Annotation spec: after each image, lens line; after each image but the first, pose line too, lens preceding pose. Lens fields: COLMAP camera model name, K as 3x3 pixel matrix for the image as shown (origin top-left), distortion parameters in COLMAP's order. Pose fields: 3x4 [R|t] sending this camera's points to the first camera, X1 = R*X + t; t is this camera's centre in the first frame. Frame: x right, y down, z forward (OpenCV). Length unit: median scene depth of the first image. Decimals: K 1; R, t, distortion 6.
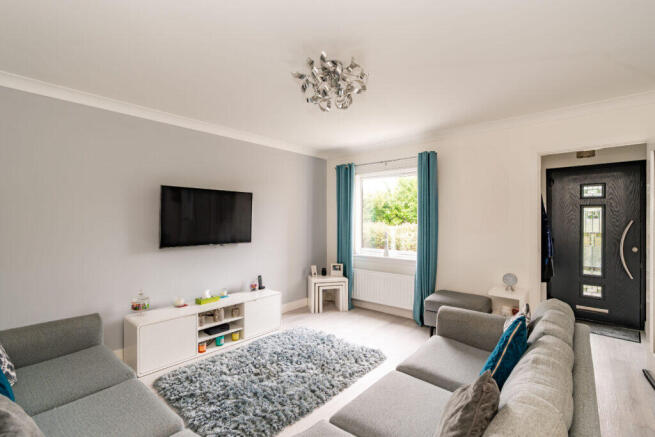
lens RADIAL K [[299.9, 0, 322.0], [0, 299.9, 218.5], [0, 0, 1]] dist [0.000136, 0.000212]
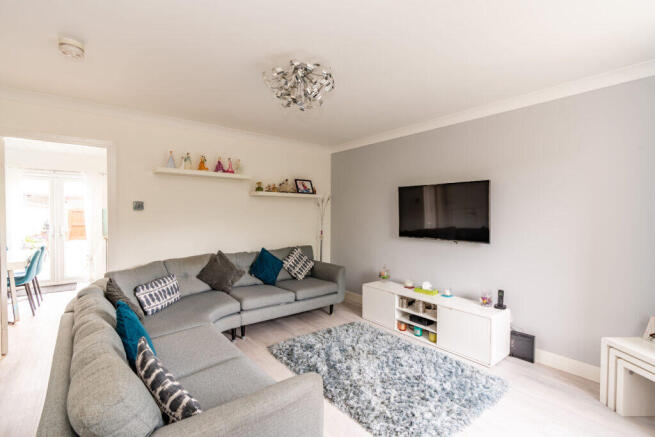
lens RADIAL K [[299.9, 0, 322.0], [0, 299.9, 218.5], [0, 0, 1]] dist [0.000136, 0.000212]
pose [[-0.176966, 0.017647, -0.984059, 0.711063], [0.004055, 0.999844, 0.017200, -0.000366], [0.984209, -0.000947, -0.177010, 0.836099]]
